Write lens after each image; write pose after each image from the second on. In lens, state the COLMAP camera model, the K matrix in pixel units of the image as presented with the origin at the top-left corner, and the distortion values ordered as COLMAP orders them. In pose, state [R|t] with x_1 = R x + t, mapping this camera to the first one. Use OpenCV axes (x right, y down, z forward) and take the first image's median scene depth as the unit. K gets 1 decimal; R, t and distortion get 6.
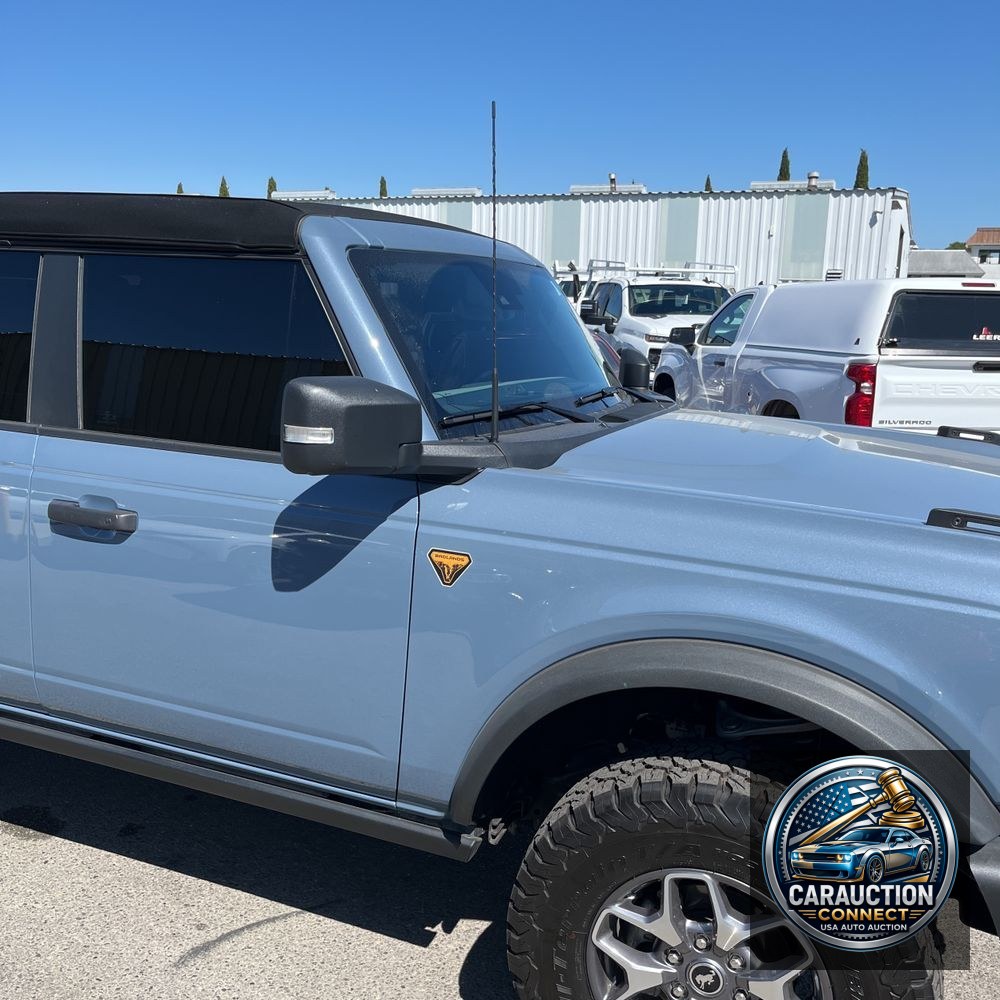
lens RADIAL K [[1017.9, 0, 502.6], [0, 1017.9, 507.3], [0, 0, 1]] dist [0.057784, -0.062799]
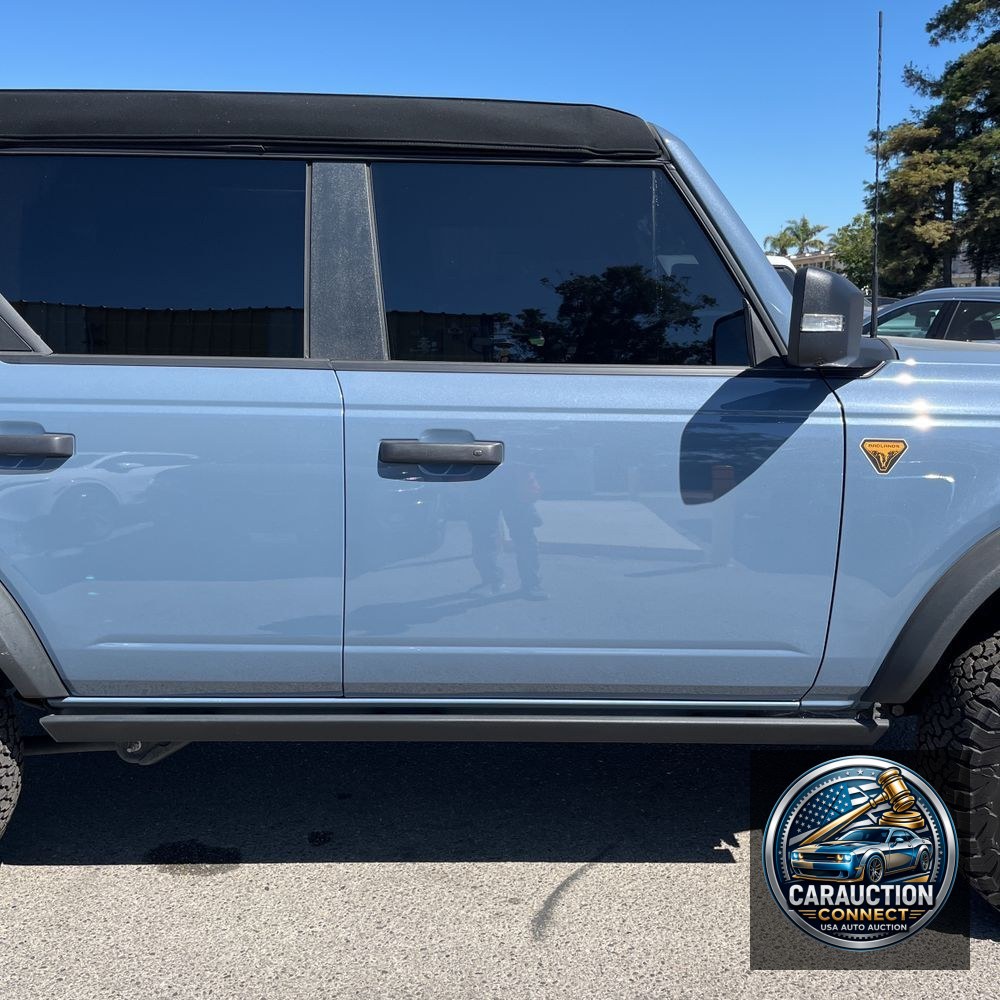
lens RADIAL K [[1031.4, 0, 510.9], [0, 1031.4, 496.0], [0, 0, 1]] dist [0.017808, -0.021220]
pose [[0.915482, -0.095735, 0.390804, -0.720019], [0.102014, 0.994772, 0.004716, 0.049915], [-0.389212, 0.035550, 0.920462, 0.160774]]
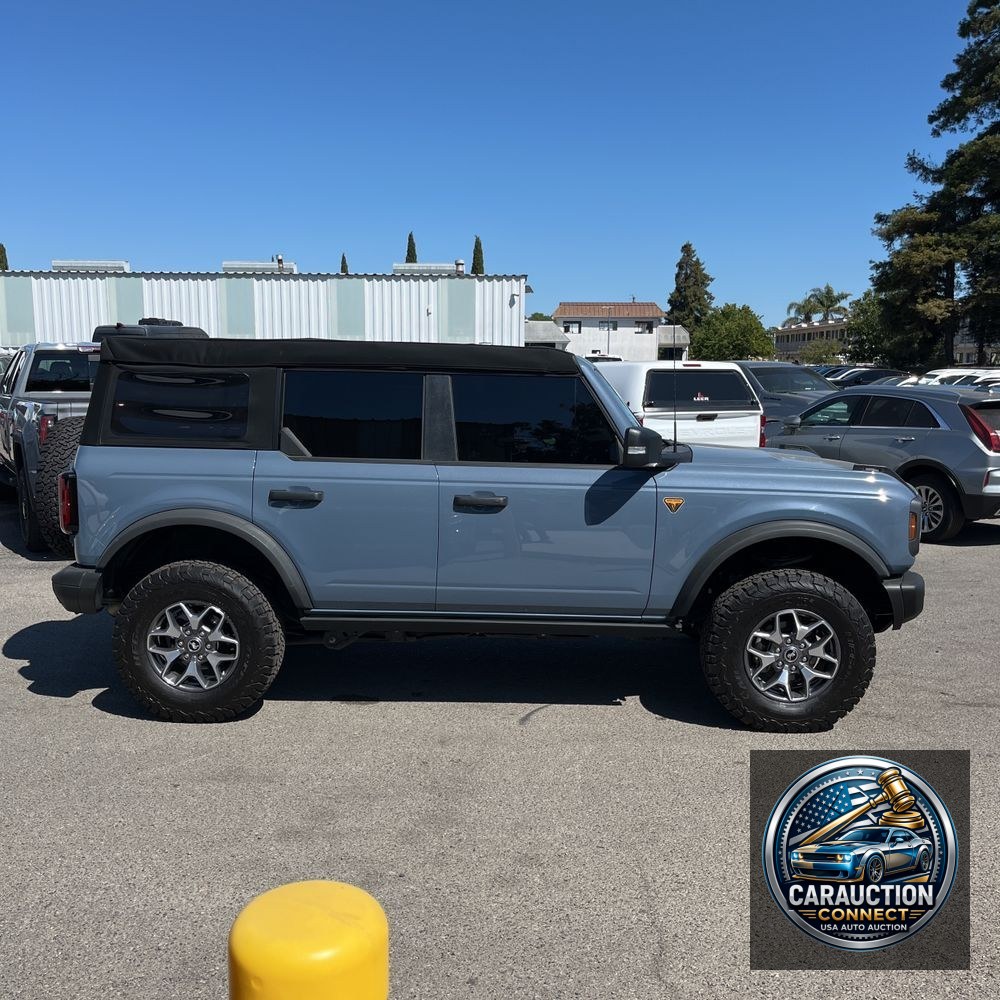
lens RADIAL K [[1017.9, 0, 502.6], [0, 1017.9, 507.3], [0, 0, 1]] dist [0.057784, -0.062799]
pose [[0.929454, -0.067101, 0.362784, -1.136226], [0.089398, 0.994979, -0.045006, 0.120294], [-0.357943, 0.074263, 0.930786, -0.943791]]
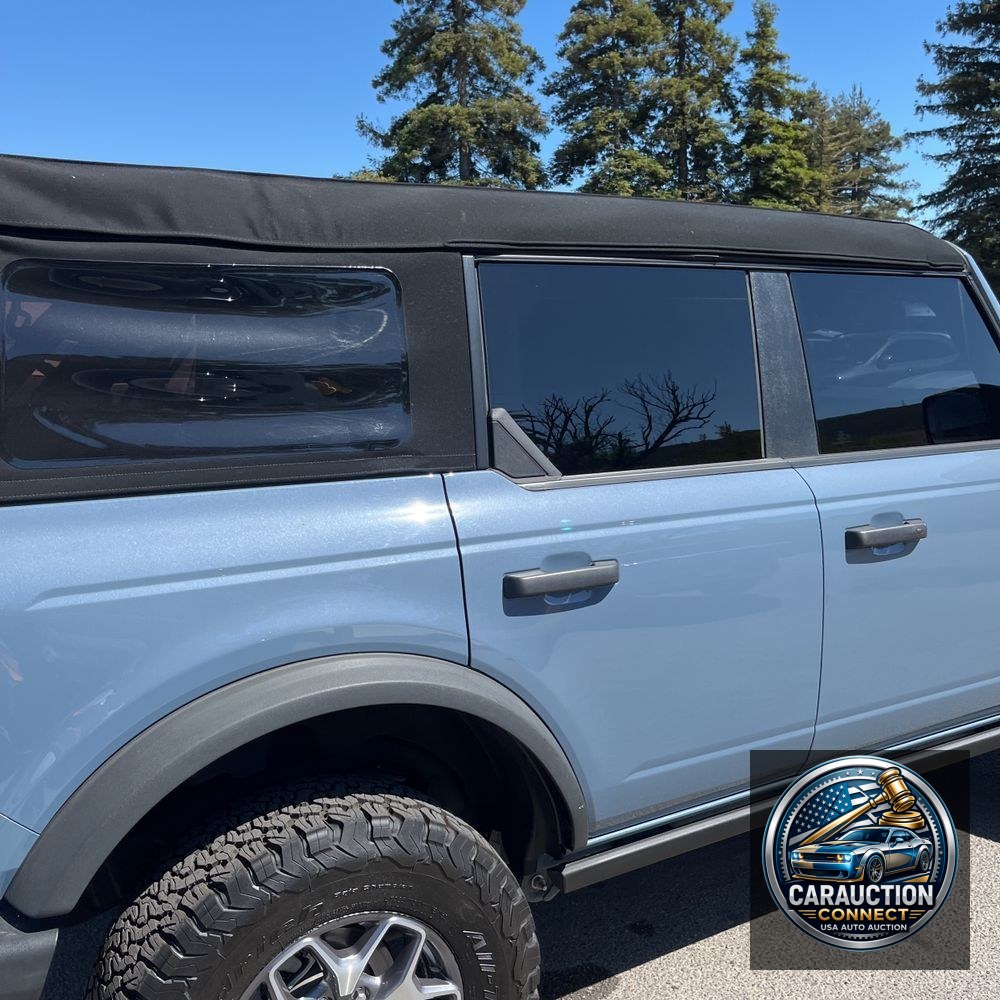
lens RADIAL K [[1017.9, 0, 502.6], [0, 1017.9, 507.3], [0, 0, 1]] dist [0.057784, -0.062799]
pose [[0.596989, -0.168451, 0.784365, -1.436566], [0.193135, 0.979129, 0.063282, -0.155336], [-0.778654, 0.113710, 0.617063, 0.696610]]
